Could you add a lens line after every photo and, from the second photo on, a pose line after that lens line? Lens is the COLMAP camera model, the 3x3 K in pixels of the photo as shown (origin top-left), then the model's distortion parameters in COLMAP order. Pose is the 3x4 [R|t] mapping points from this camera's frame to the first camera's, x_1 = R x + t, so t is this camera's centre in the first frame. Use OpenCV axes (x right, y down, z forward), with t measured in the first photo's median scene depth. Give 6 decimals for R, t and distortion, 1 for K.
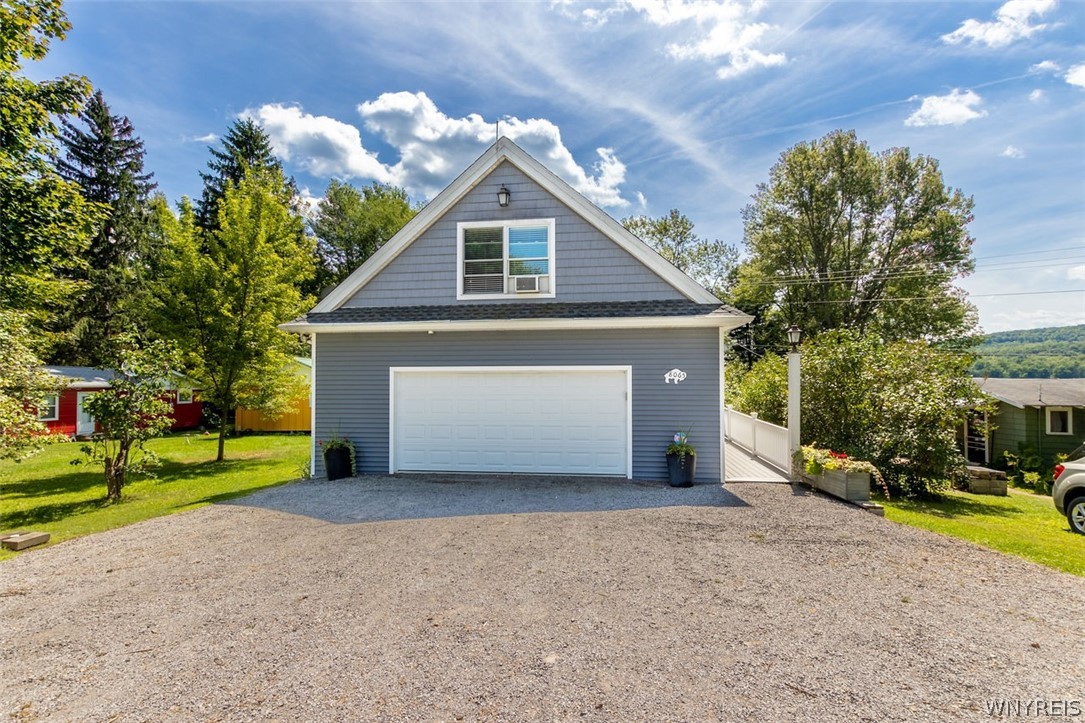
lens RADIAL K [[514.8, 0, 542.5], [0, 514.8, 361.5], [0, 0, 1]] dist [0.001293, 0.000378]
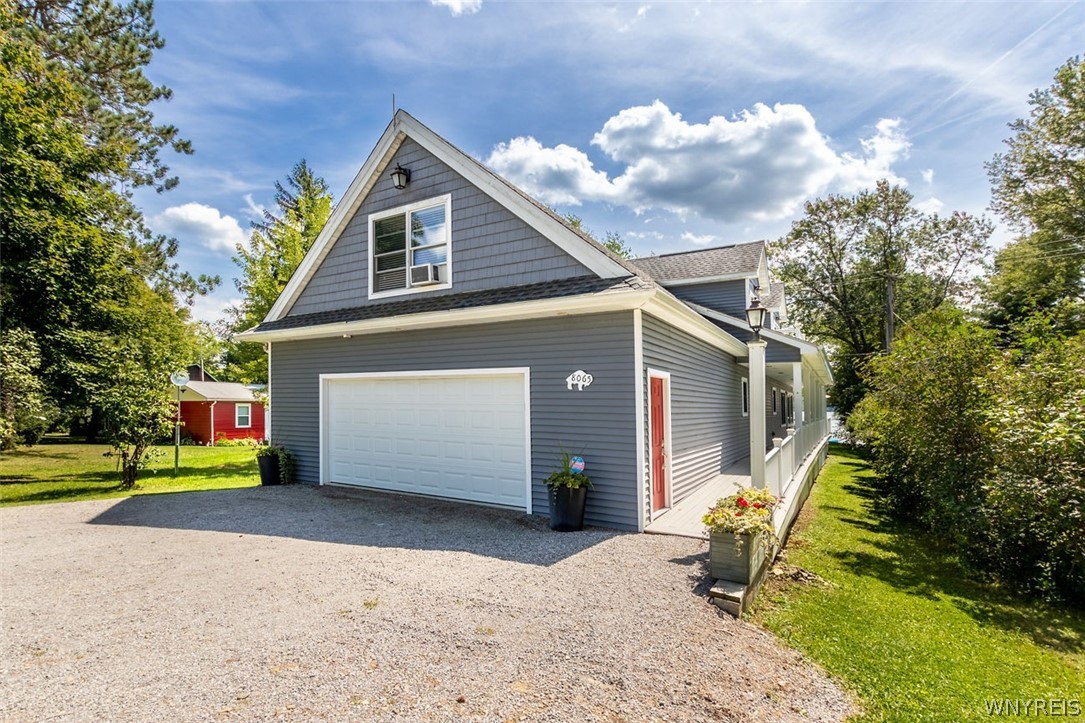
lens RADIAL K [[543.0, 0, 542.4], [0, 543.0, 379.6], [0, 0, 1]] dist [-0.001847, 0.000703]
pose [[0.902821, -0.008800, -0.429926, 0.530836], [0.004480, 0.999929, -0.011061, 0.034967], [0.429993, 0.008060, 0.902796, 0.266981]]
